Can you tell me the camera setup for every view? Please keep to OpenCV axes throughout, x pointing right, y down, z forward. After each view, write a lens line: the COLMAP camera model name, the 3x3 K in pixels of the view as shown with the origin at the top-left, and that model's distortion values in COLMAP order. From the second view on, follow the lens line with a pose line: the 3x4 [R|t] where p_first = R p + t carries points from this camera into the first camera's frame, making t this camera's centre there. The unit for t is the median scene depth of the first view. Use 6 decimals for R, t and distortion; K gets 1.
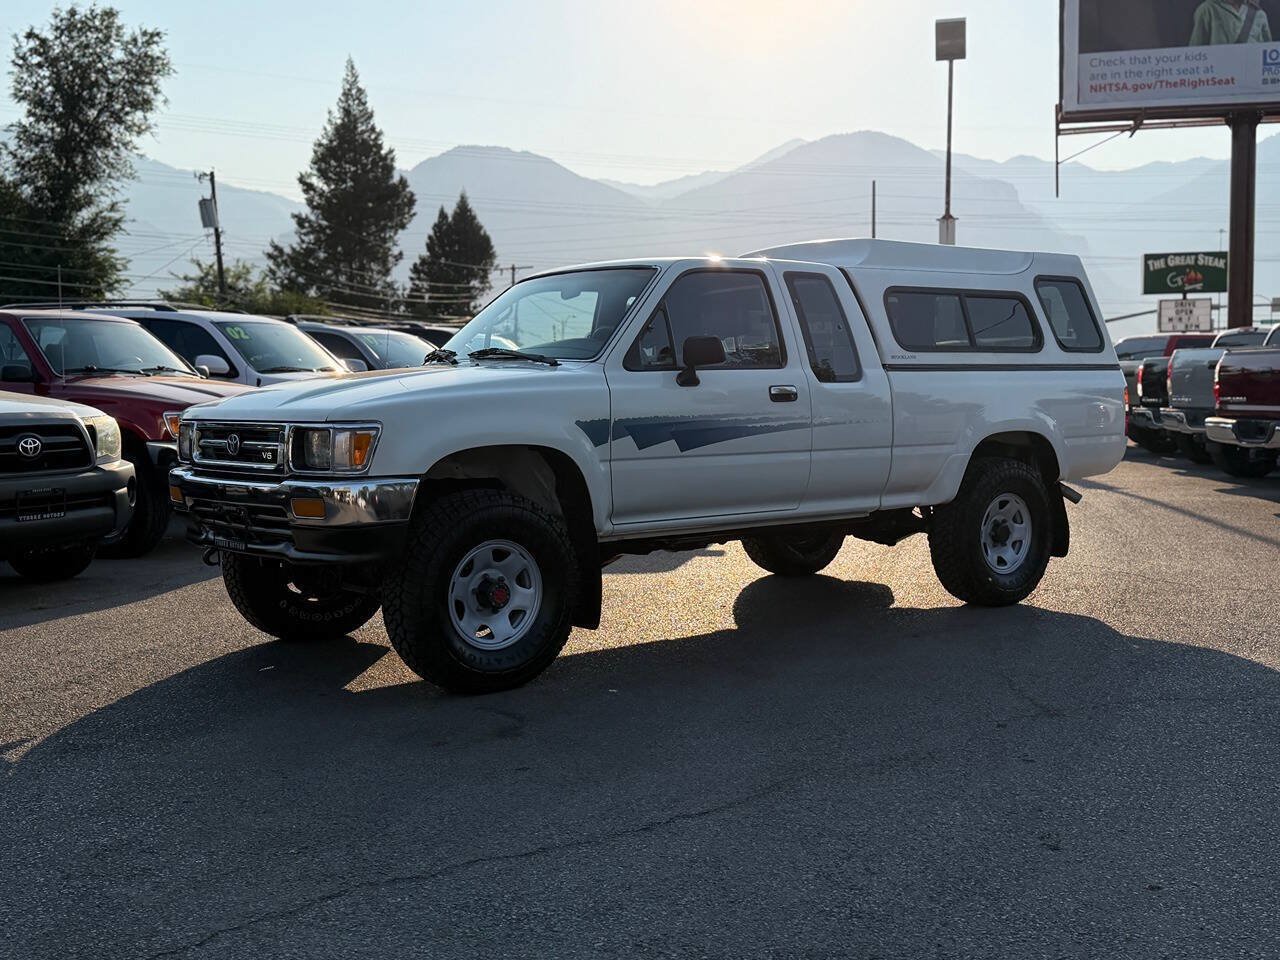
lens RADIAL K [[1396.8, 0, 649.7], [0, 1396.8, 480.7], [0, 0, 1]] dist [0.171371, -0.359345]
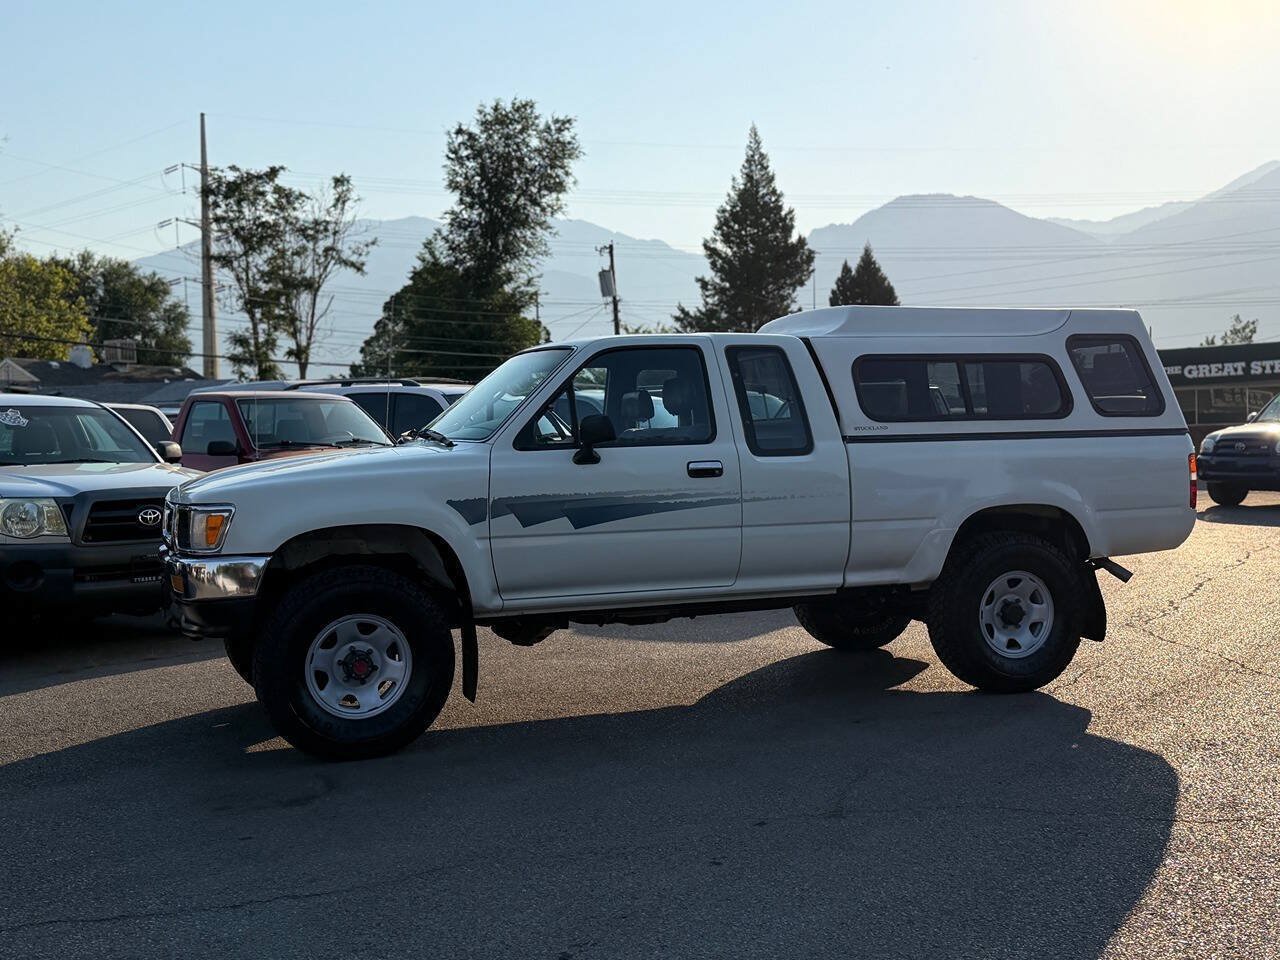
lens RADIAL K [[1396.8, 0, 649.7], [0, 1396.8, 480.7], [0, 0, 1]] dist [0.171371, -0.359345]
pose [[0.951694, -0.005229, -0.307004, 0.042718], [-0.005683, 0.999384, -0.034640, -0.002304], [0.306996, 0.034712, 0.951078, 0.005362]]
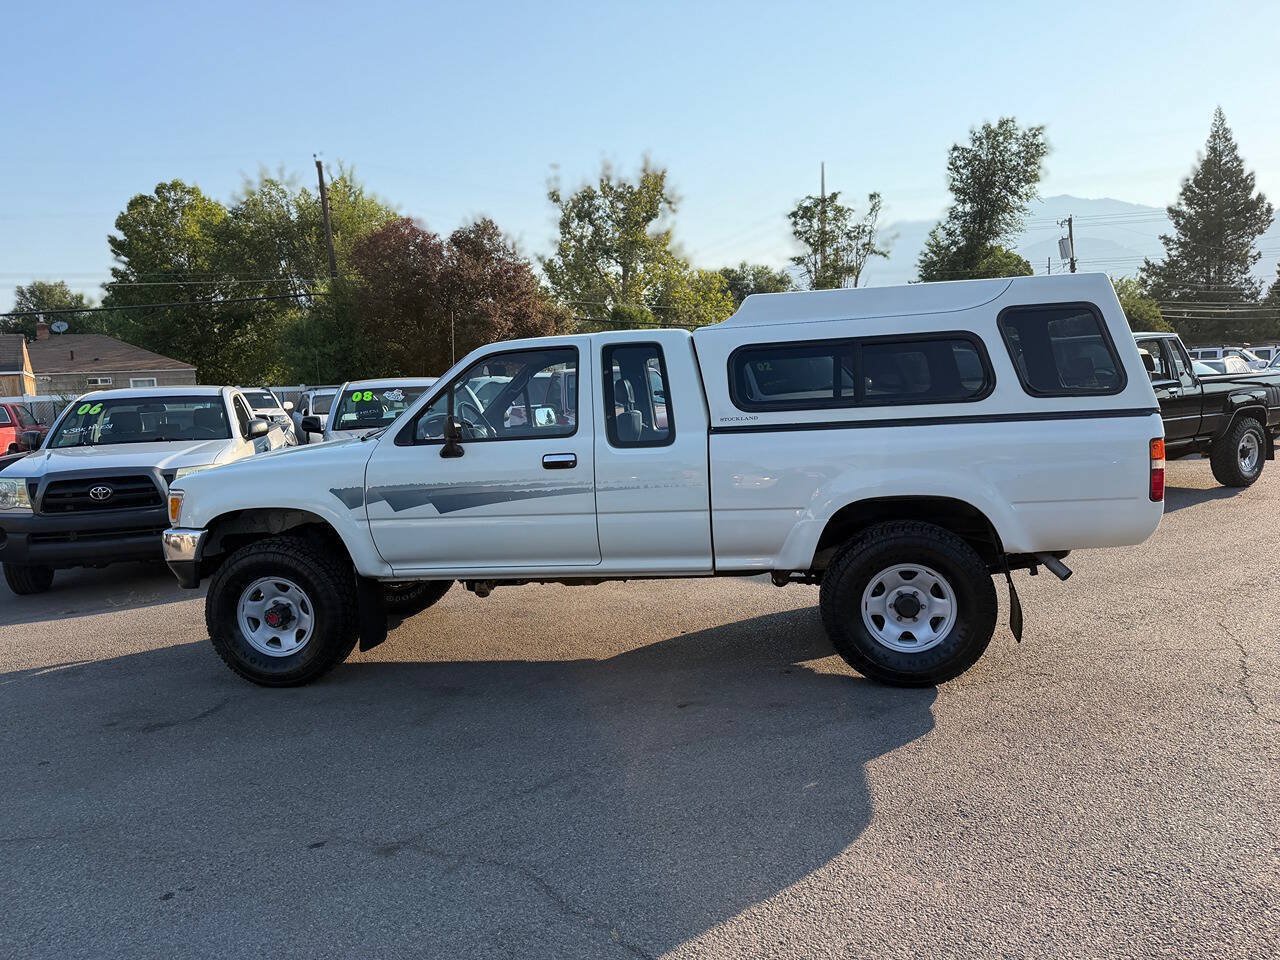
lens RADIAL K [[898.8, 0, 645.3], [0, 898.8, 471.2], [0, 0, 1]] dist [0.075950, -0.083417]
pose [[0.677763, 0.044094, -0.733958, 0.077308], [-0.007968, 0.998582, 0.052634, -0.010839], [0.735238, -0.029826, 0.677153, 0.067680]]
